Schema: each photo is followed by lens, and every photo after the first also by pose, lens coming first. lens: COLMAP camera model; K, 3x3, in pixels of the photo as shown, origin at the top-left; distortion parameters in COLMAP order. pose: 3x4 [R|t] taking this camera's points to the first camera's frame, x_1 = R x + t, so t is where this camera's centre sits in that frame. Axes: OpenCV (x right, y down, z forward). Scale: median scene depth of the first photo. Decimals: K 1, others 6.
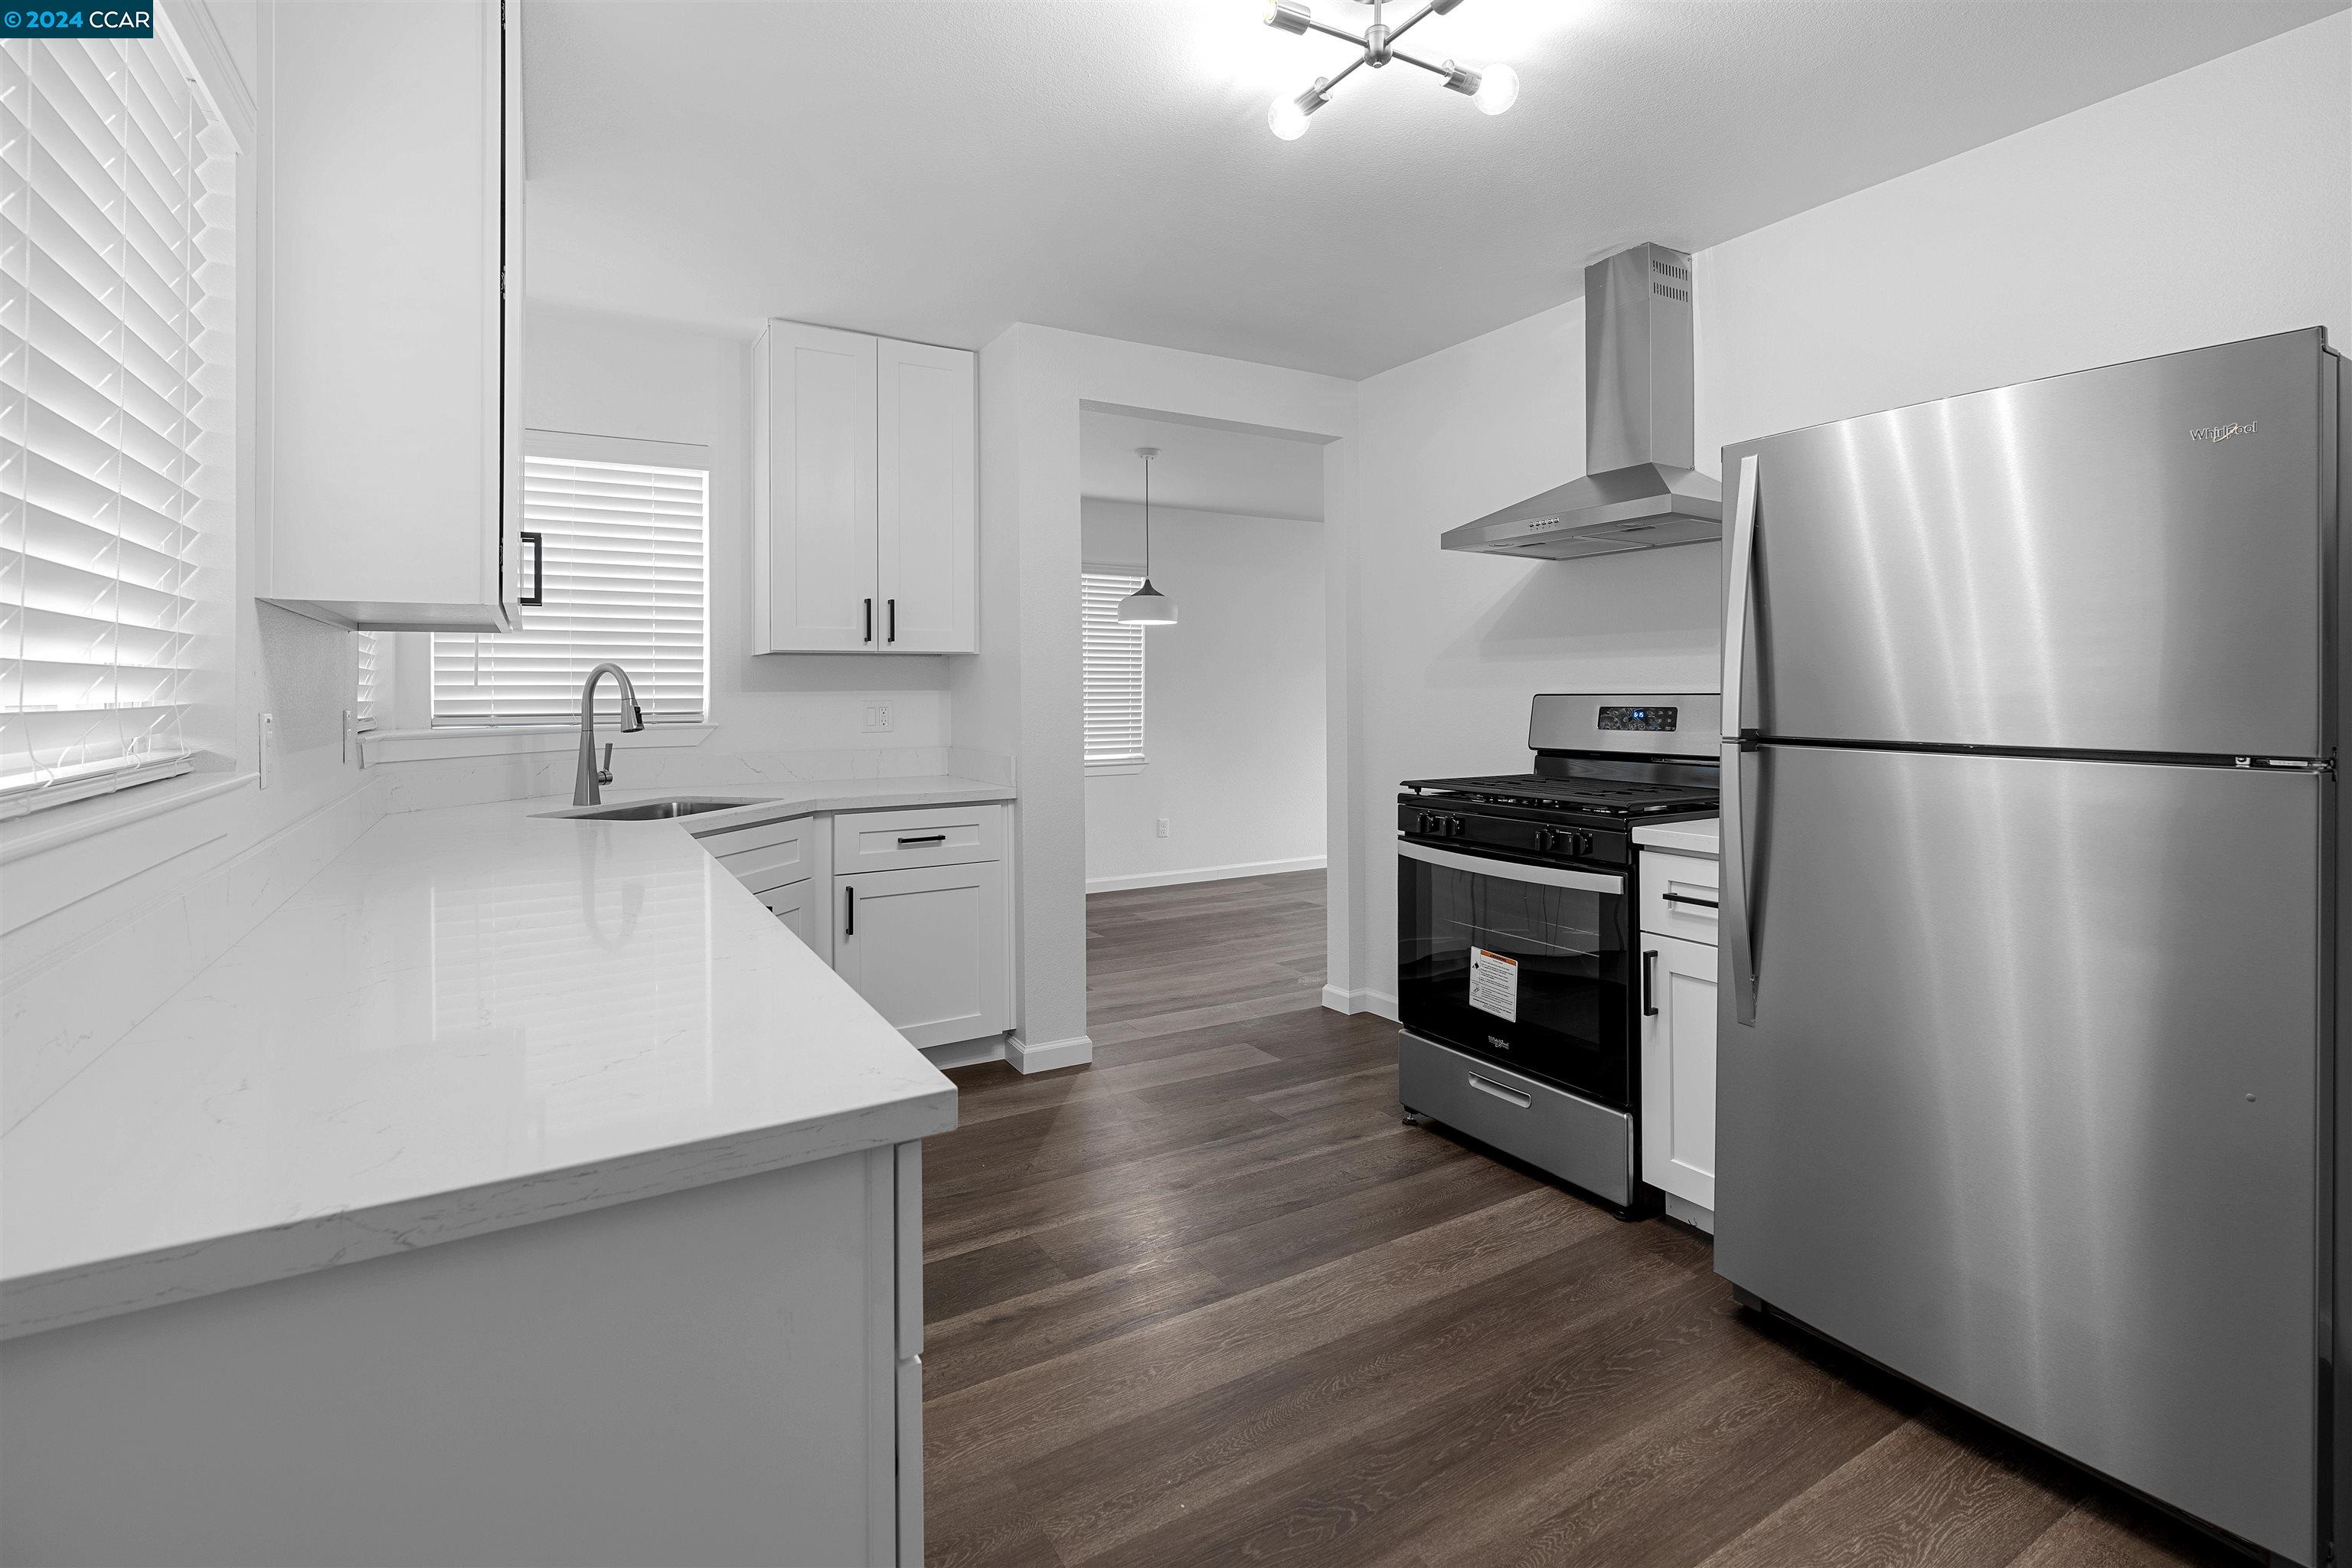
lens RADIAL K [[1087.6, 0, 1185.8], [0, 1087.6, 680.6], [0, 0, 1]] dist [-0.011325, 0.001077]
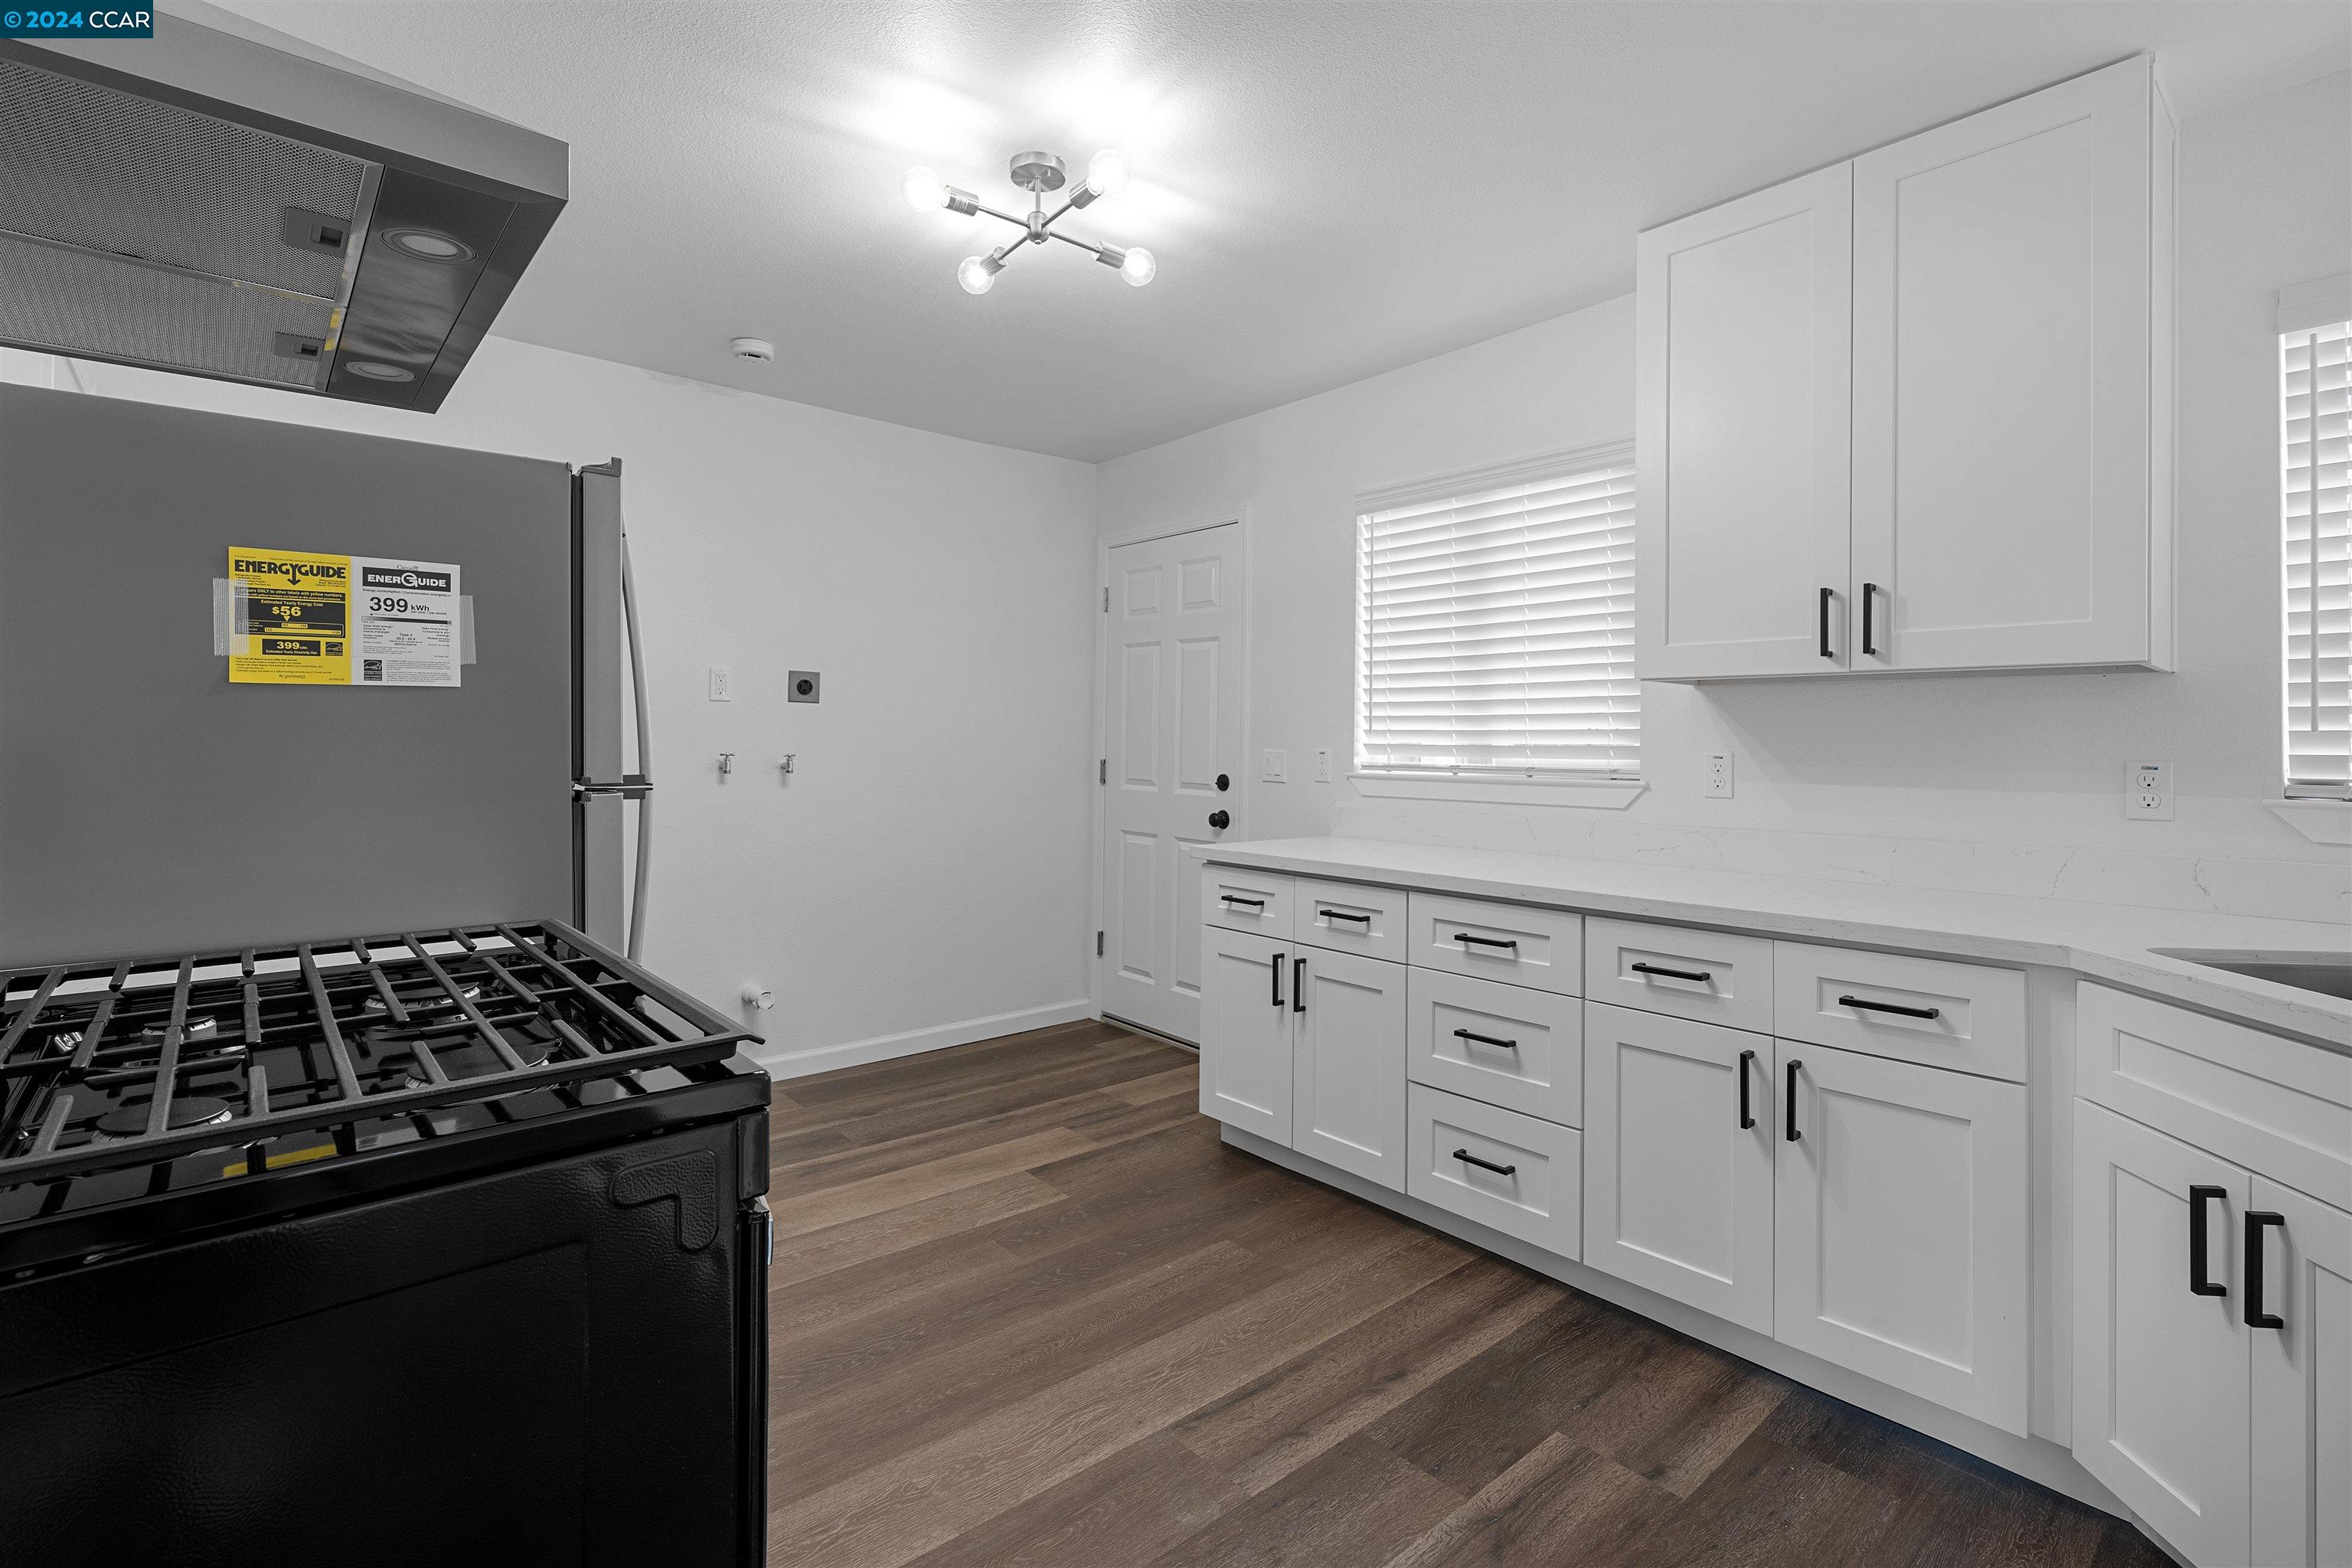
lens RADIAL K [[1081.3, 0, 1169.6], [0, 1081.3, 717.8], [0, 0, 1]] dist [-0.010740, 0.004461]
pose [[-0.985413, -0.007665, -0.170005, 0.141522], [-0.002623, 0.999551, -0.029864, 0.015673], [0.170157, -0.028983, -0.984991, 1.363111]]
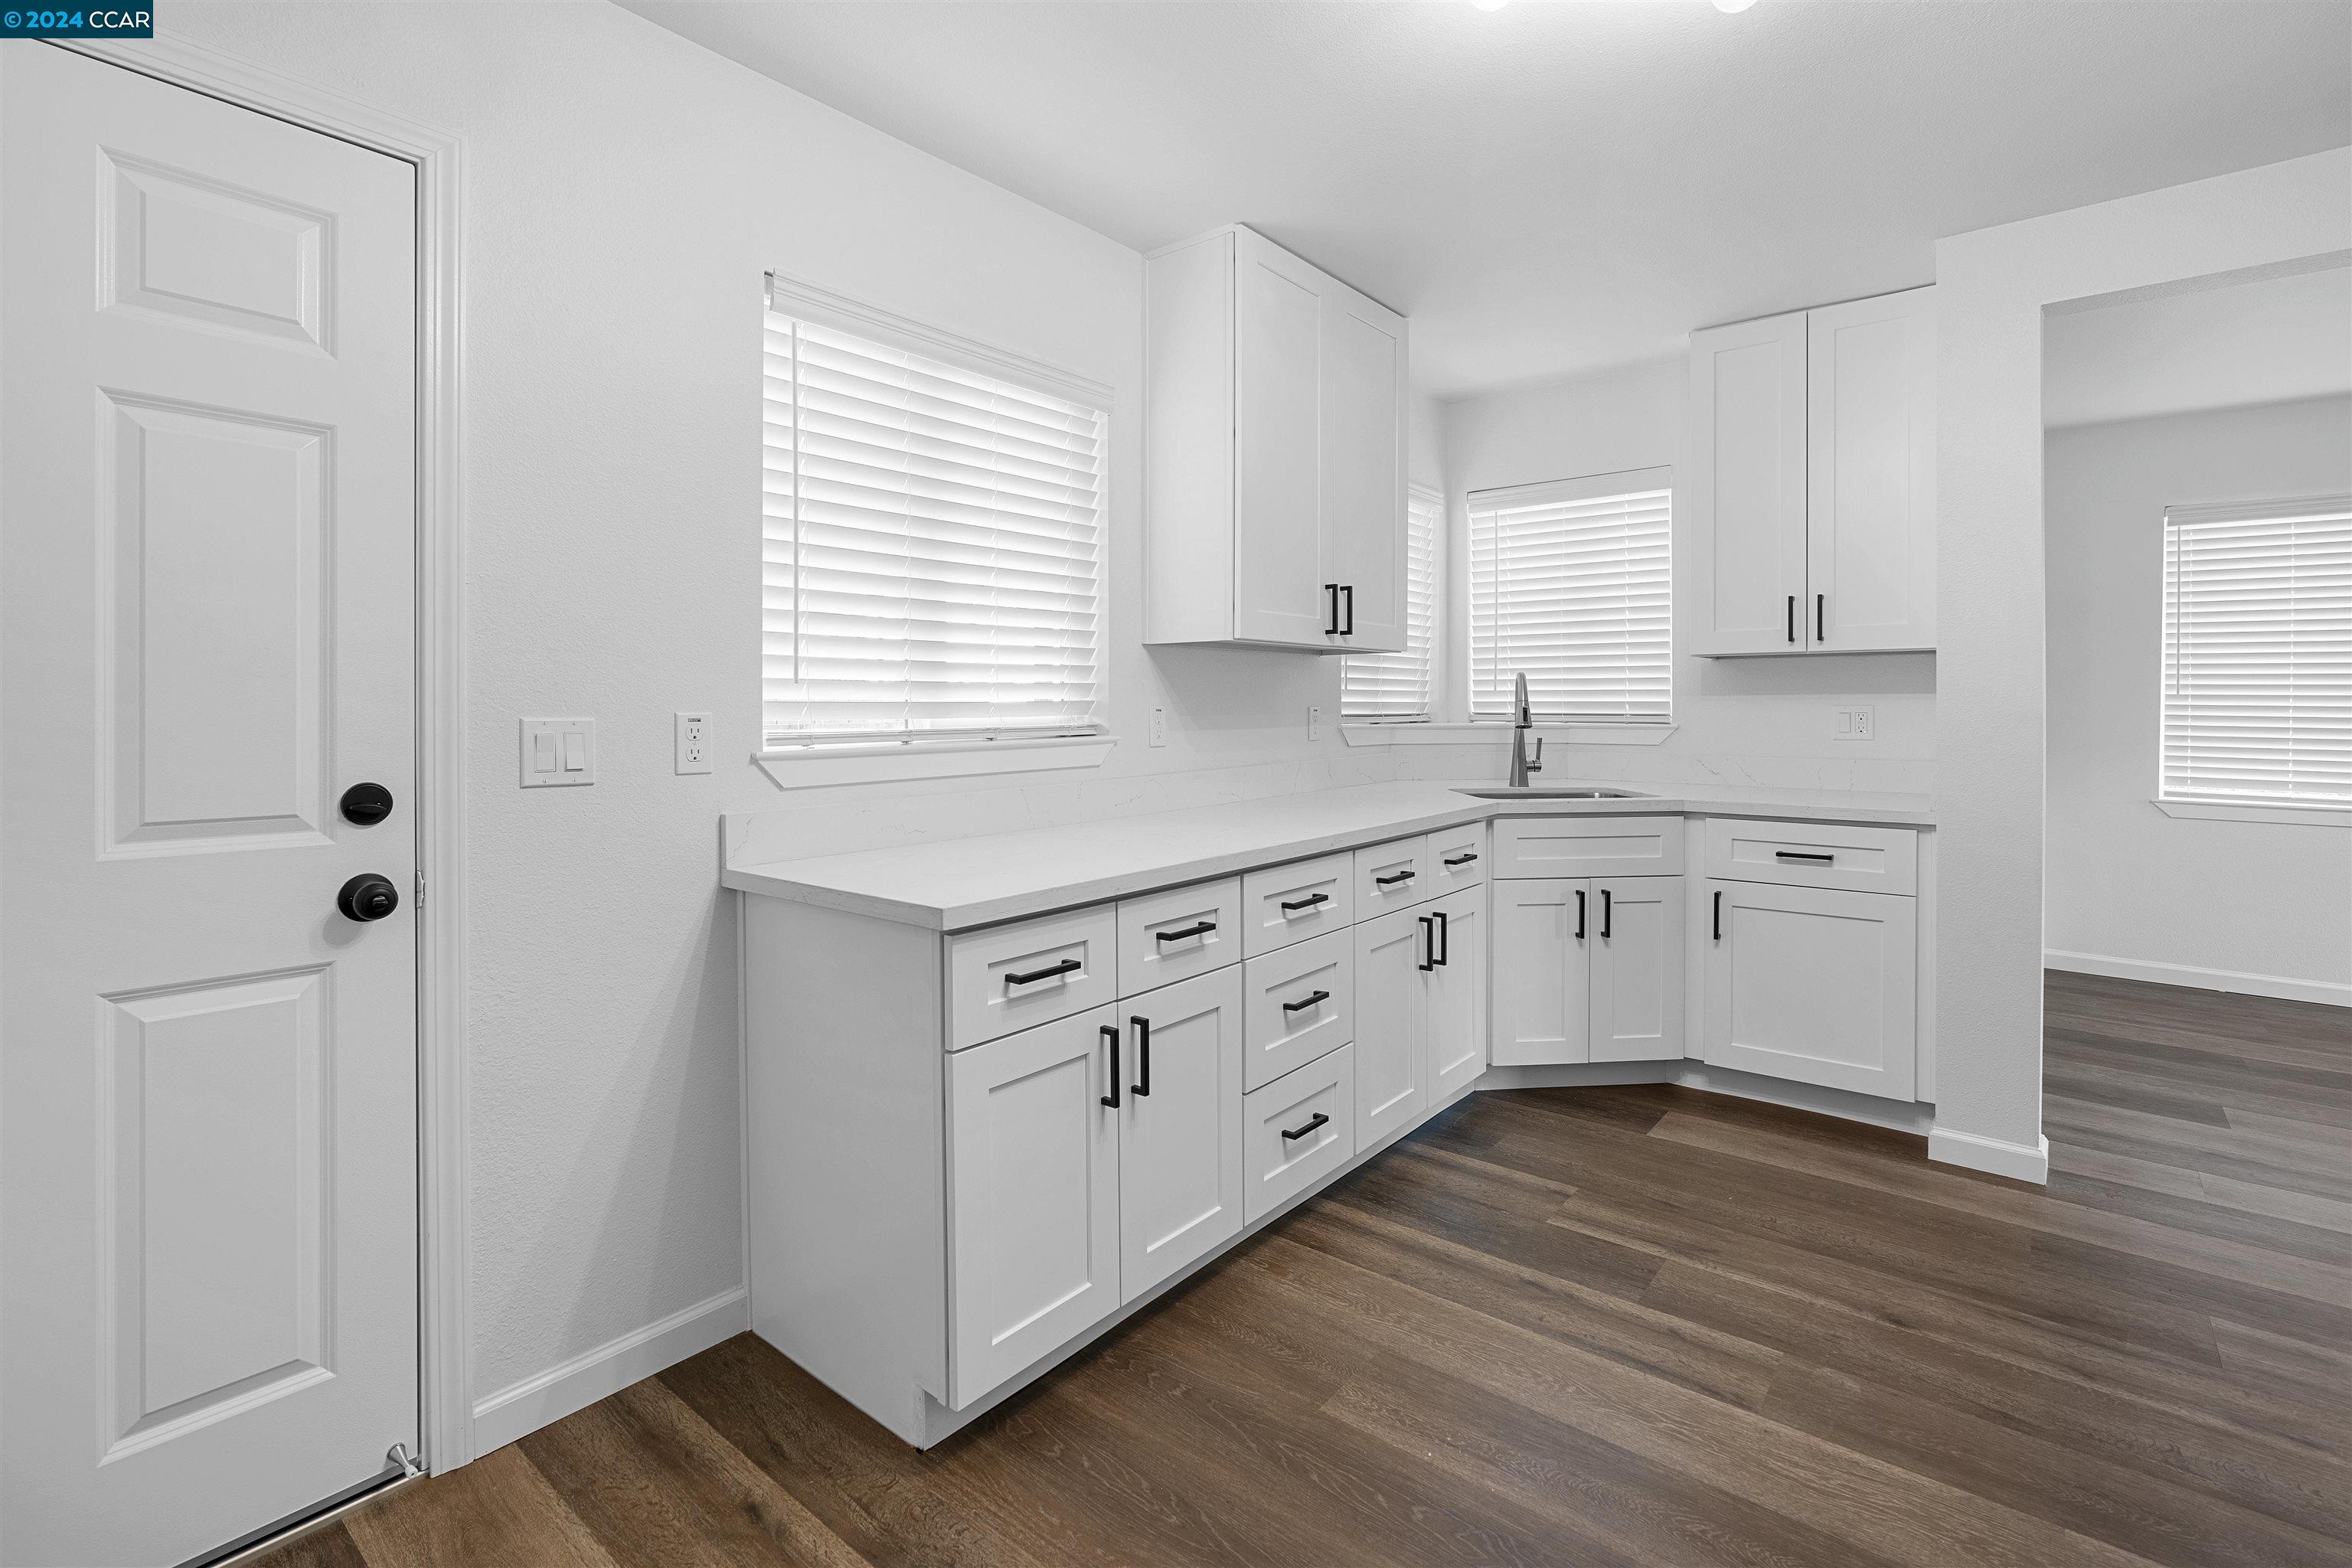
lens RADIAL K [[1081.3, 0, 1184.3], [0, 1081.3, 714.7], [0, 0, 1]] dist [-0.010740, 0.004461]
pose [[0.343372, 0.016085, -0.939062, 0.485669], [0.008712, 0.999756, 0.020310, 0.004394], [0.939159, -0.015155, 0.343148, 0.224802]]
